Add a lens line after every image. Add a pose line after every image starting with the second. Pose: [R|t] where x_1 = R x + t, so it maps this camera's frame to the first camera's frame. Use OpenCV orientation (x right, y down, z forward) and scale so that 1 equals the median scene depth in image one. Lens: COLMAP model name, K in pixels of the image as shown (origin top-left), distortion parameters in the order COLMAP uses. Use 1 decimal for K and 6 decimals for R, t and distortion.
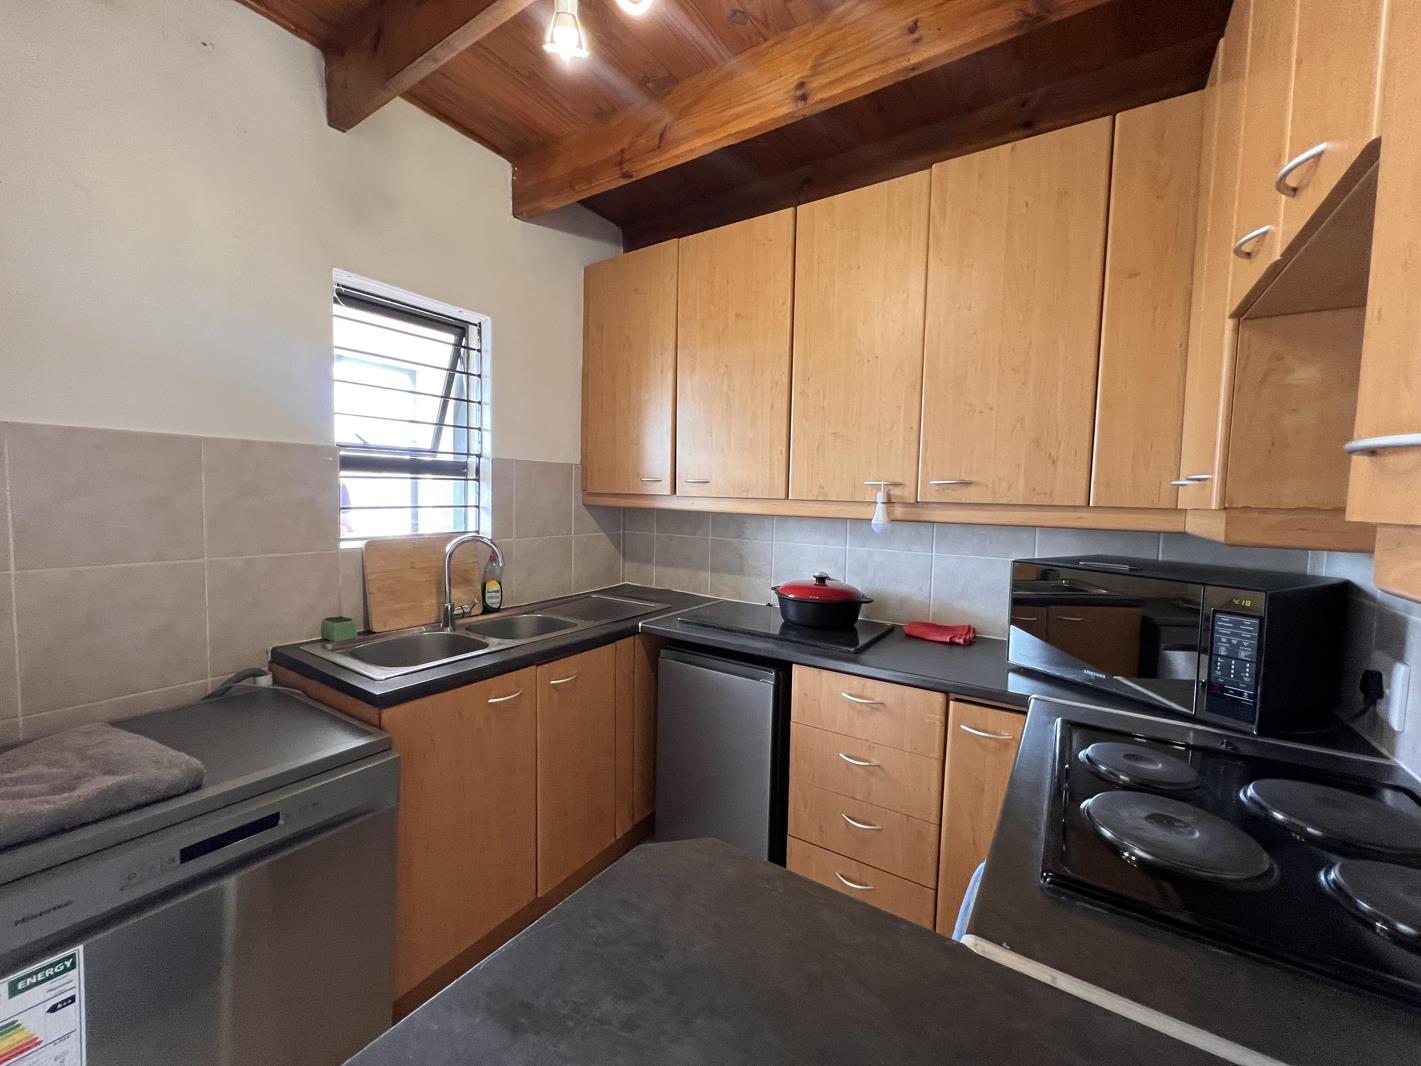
lens RADIAL K [[566.9, 0, 711.4], [0, 566.9, 530.6], [0, 0, 1]] dist [-0.002168, -0.000095]
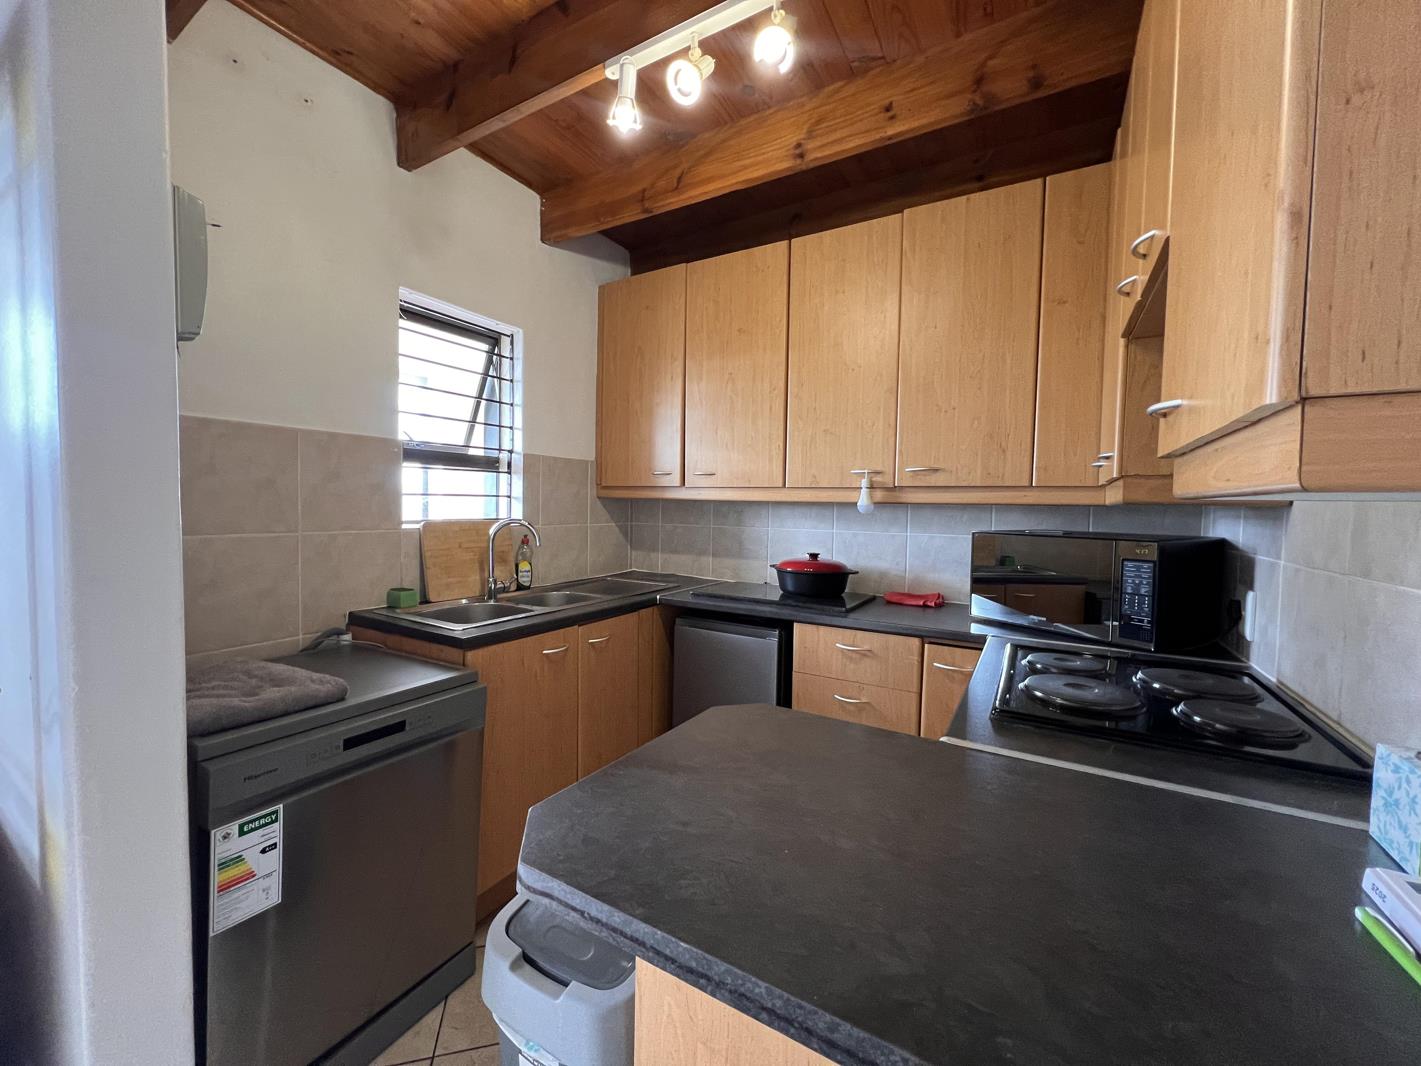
lens RADIAL K [[566.9, 0, 711.4], [0, 566.9, 530.6], [0, 0, 1]] dist [-0.002168, -0.000095]
pose [[0.998746, -0.006754, 0.049614, -0.082364], [0.007705, 0.999790, -0.019001, 0.060161], [-0.049475, 0.019360, 0.998588, -0.171276]]
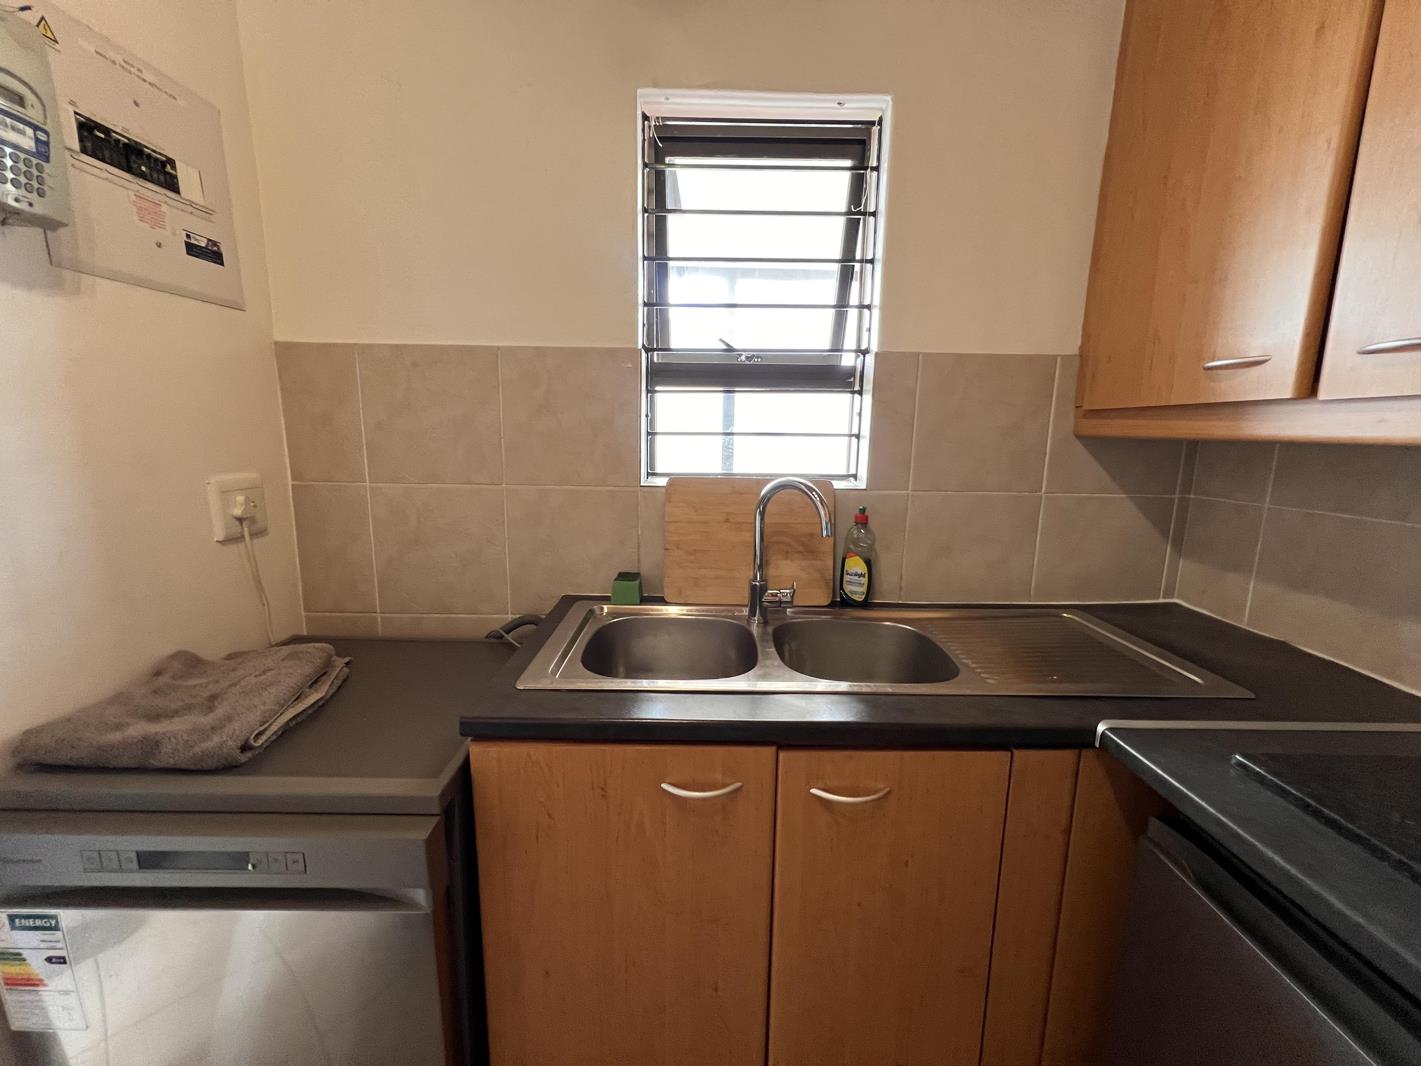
lens RADIAL K [[567.6, 0, 710.5], [0, 567.6, 533.0], [0, 0, 1]] dist [-0.001806, -0.000333]
pose [[0.552007, 0.129632, -0.823701, 0.035144], [-0.057644, 0.991411, 0.117395, -0.000204], [0.831845, -0.017321, 0.554738, 0.621870]]
